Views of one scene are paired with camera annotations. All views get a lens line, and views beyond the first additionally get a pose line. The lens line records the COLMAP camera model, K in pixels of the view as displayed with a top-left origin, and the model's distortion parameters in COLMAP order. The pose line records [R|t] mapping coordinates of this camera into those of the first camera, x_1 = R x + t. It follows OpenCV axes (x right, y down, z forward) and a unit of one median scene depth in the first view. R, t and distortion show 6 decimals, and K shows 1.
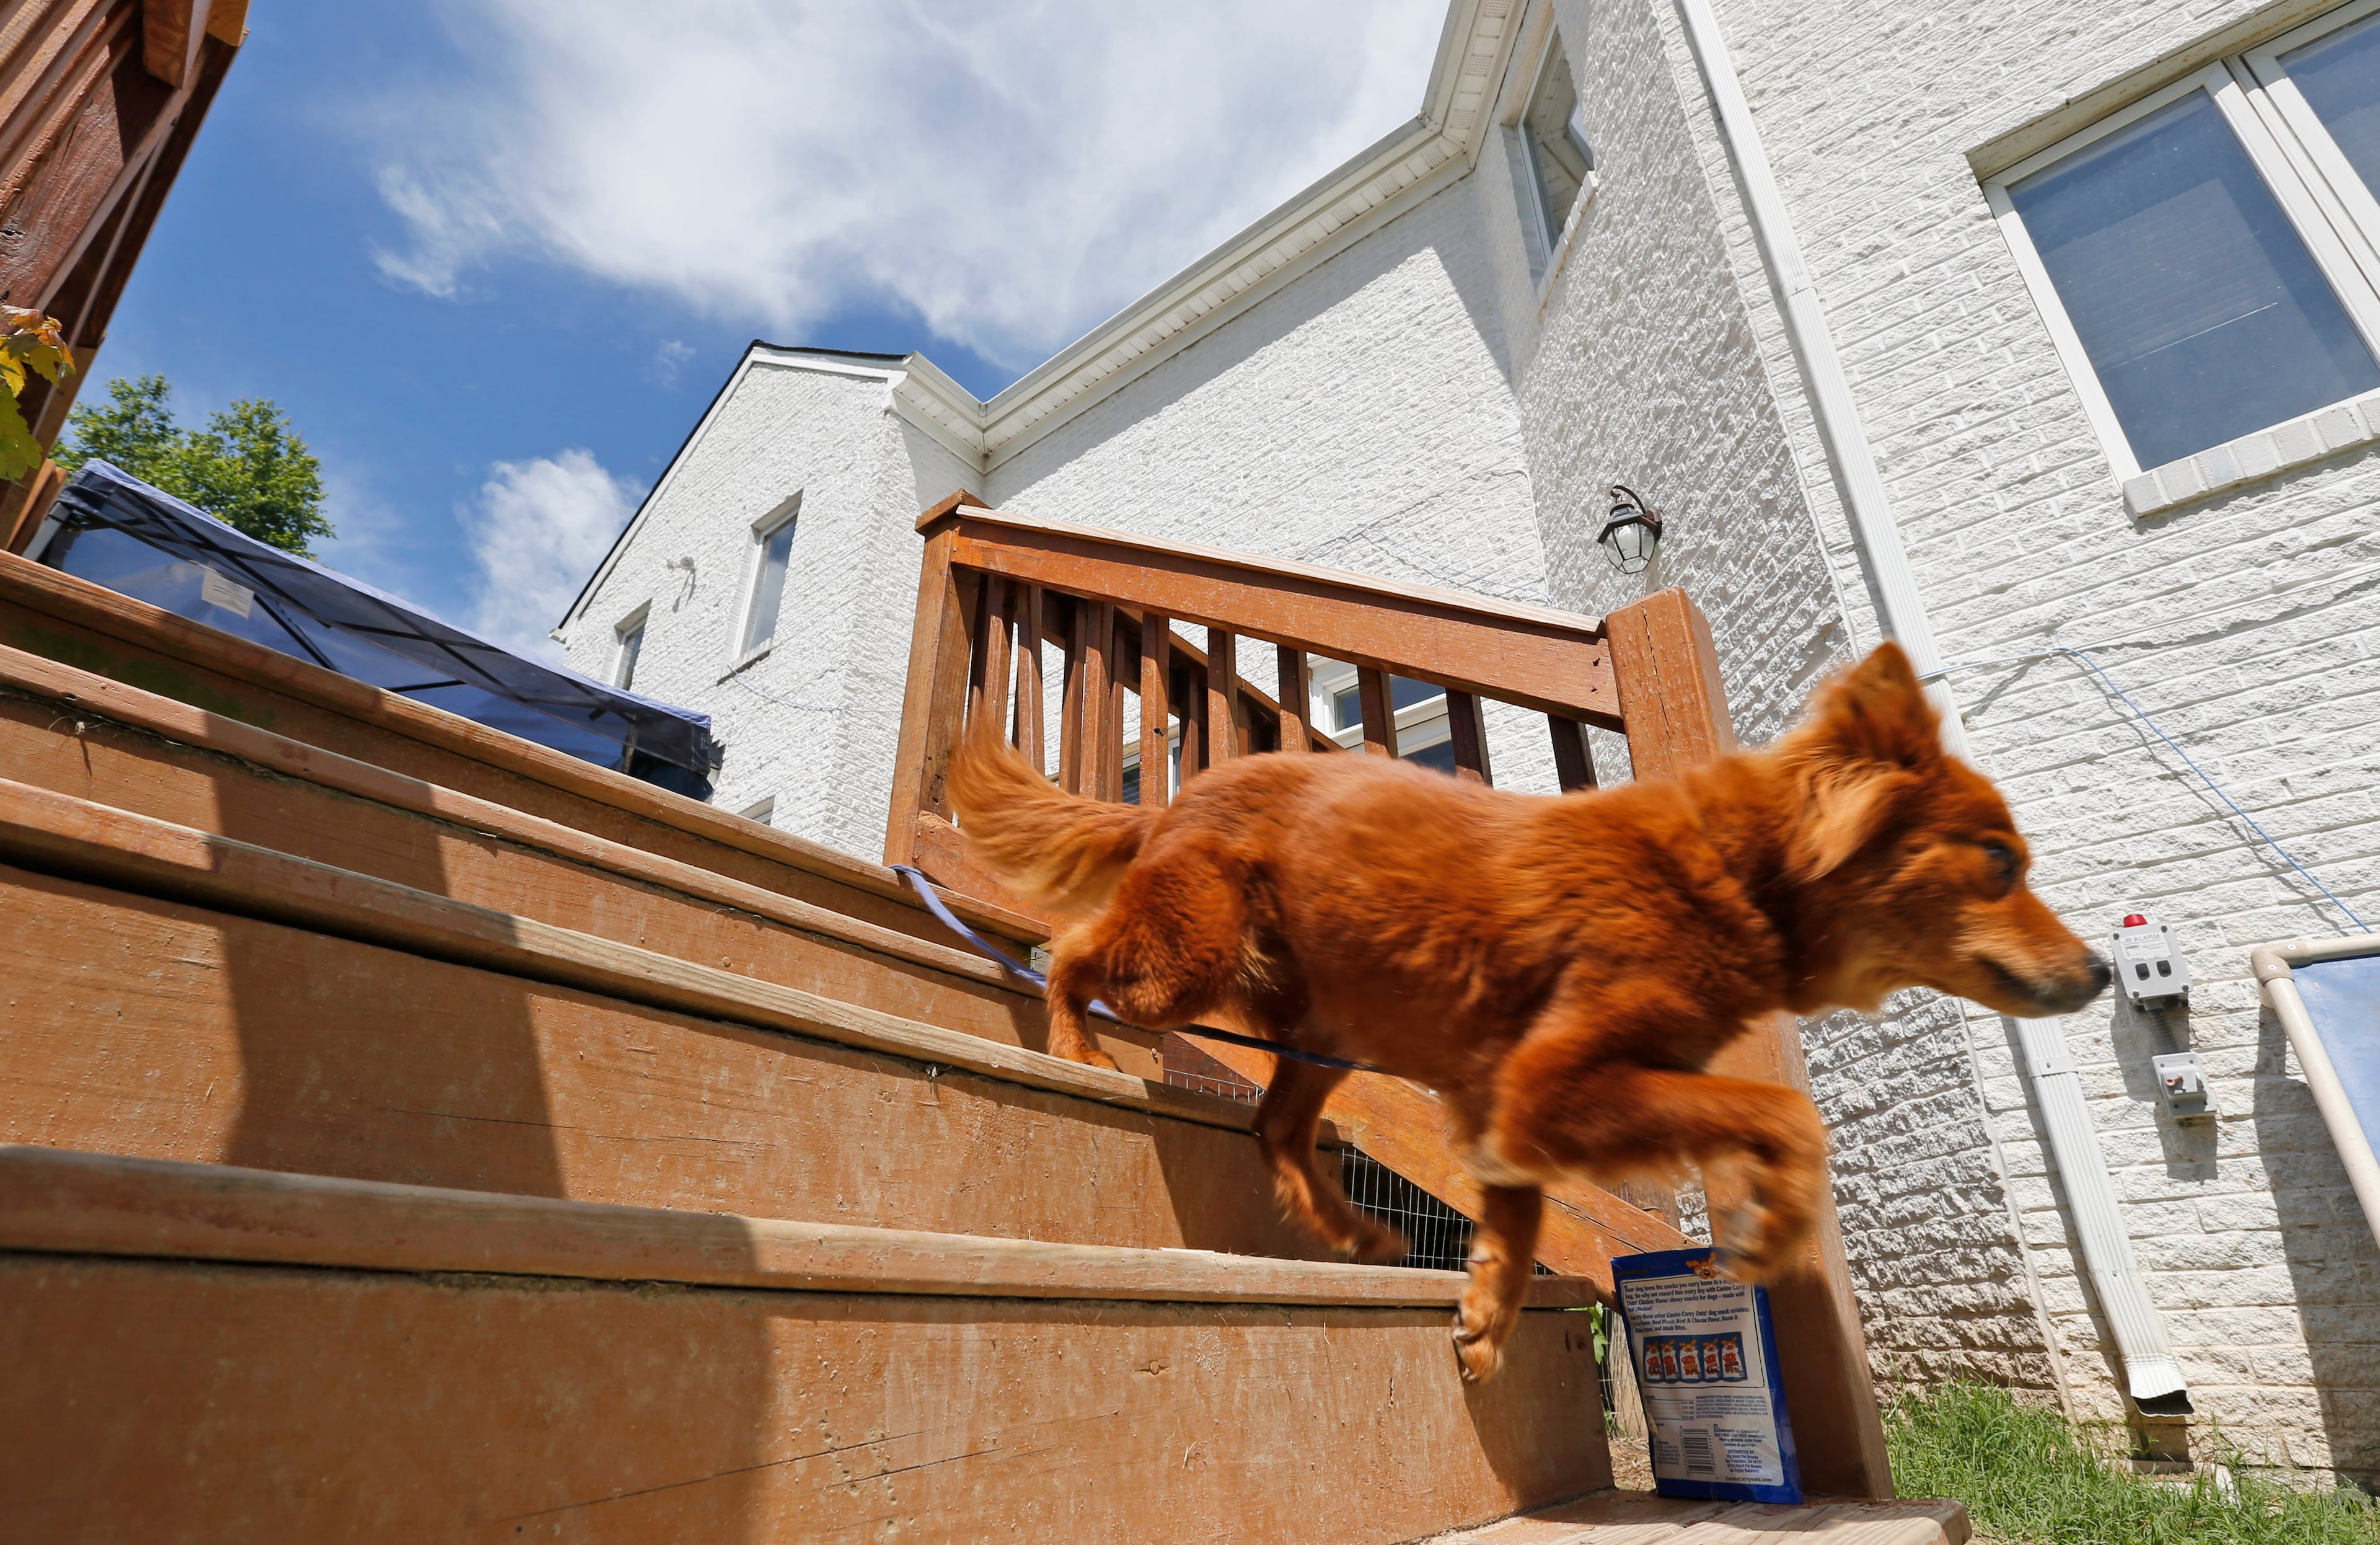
lens RADIAL K [[1147.6, 0, 1227.4], [0, 1147.6, 780.6], [0, 0, 1]] dist [-0.043700, 0.021146]
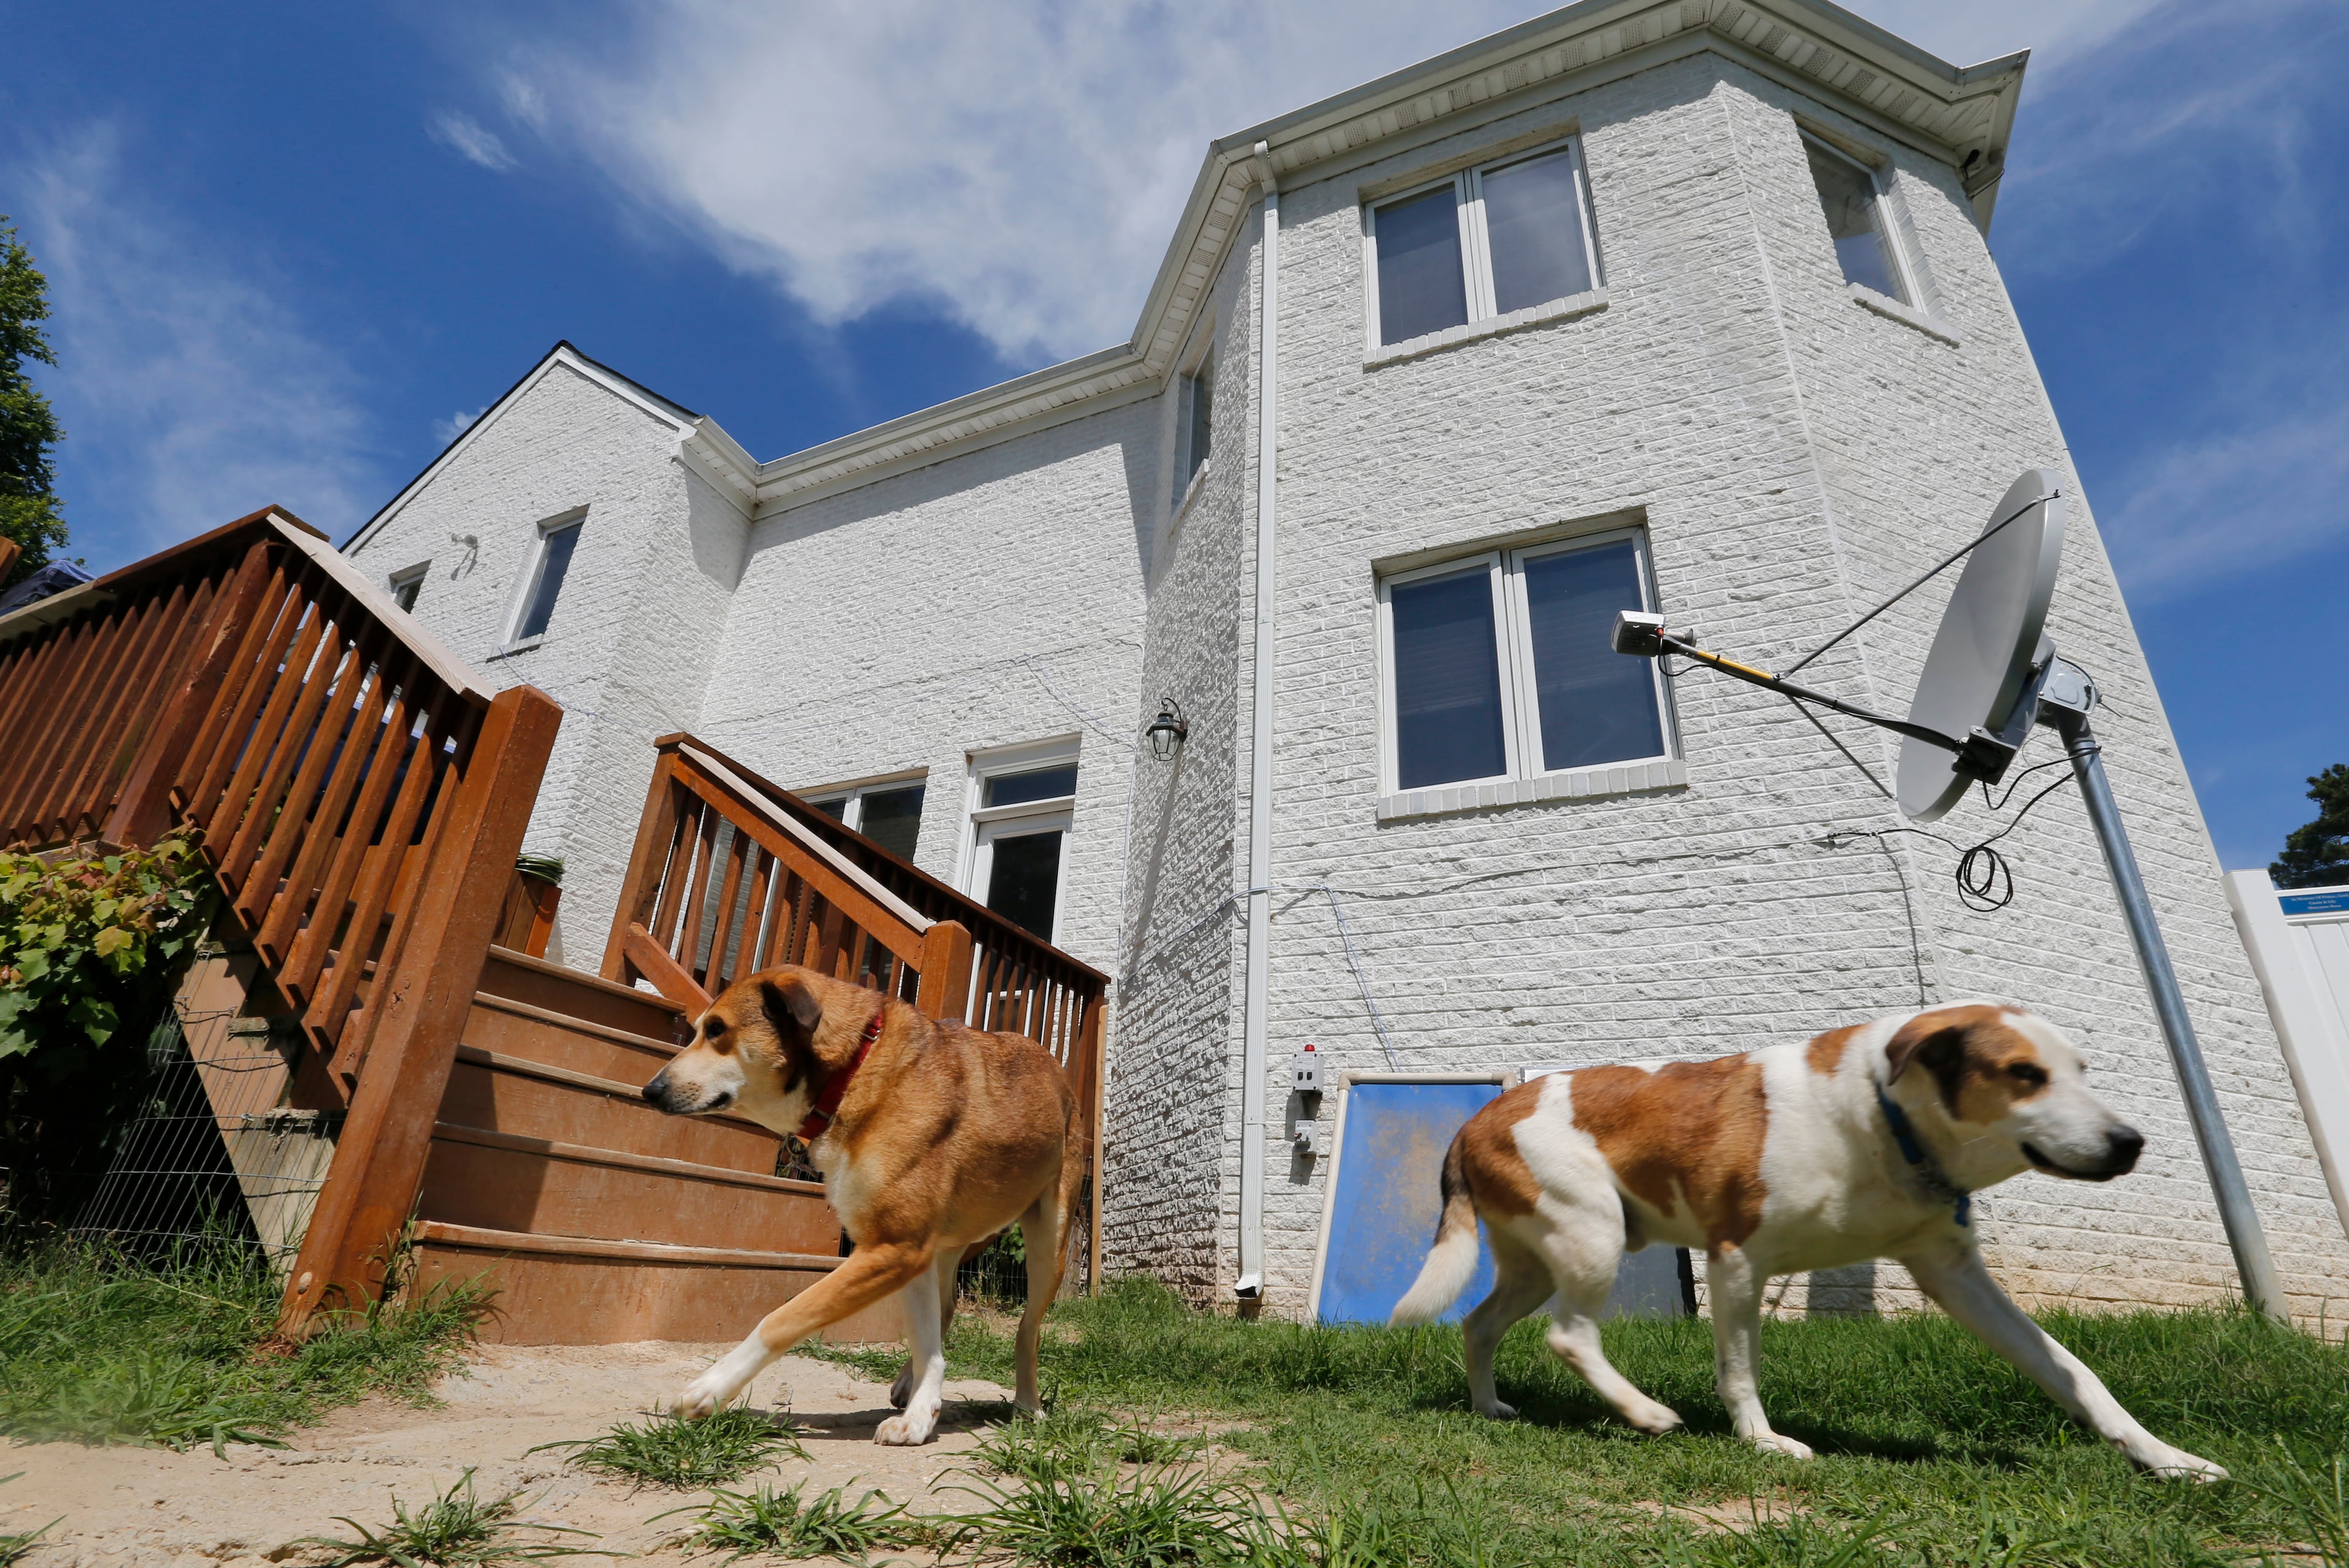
lens RADIAL K [[1109.0, 0, 1174.5], [0, 1109.0, 784.0], [0, 0, 1]] dist [-0.071059, 0.070414]
pose [[0.973365, 0.150696, 0.172774, 0.158085], [-0.155787, 0.987658, 0.016216, -0.228748], [-0.168198, -0.042700, 0.984828, -0.562710]]
